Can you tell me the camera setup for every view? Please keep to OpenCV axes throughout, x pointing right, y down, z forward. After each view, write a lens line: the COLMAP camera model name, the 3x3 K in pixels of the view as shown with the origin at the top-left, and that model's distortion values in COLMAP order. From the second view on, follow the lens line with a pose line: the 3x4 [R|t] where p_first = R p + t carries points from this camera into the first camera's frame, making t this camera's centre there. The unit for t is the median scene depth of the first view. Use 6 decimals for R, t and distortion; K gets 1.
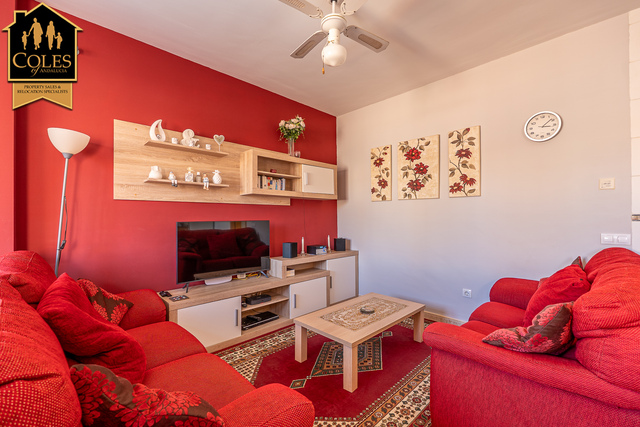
lens RADIAL K [[272.4, 0, 318.4], [0, 272.4, 214.5], [0, 0, 1]] dist [-0.004028, -0.001696]
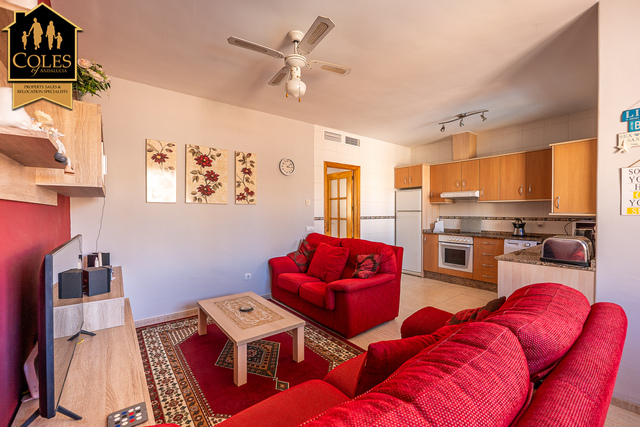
lens RADIAL K [[272.4, 0, 317.5], [0, 272.4, 214.2], [0, 0, 1]] dist [-0.004028, -0.001696]
pose [[0.115122, -0.006368, 0.993331, -0.710871], [-0.007627, 0.999944, 0.007294, -0.028344], [-0.993322, -0.008416, 0.115067, 0.490416]]
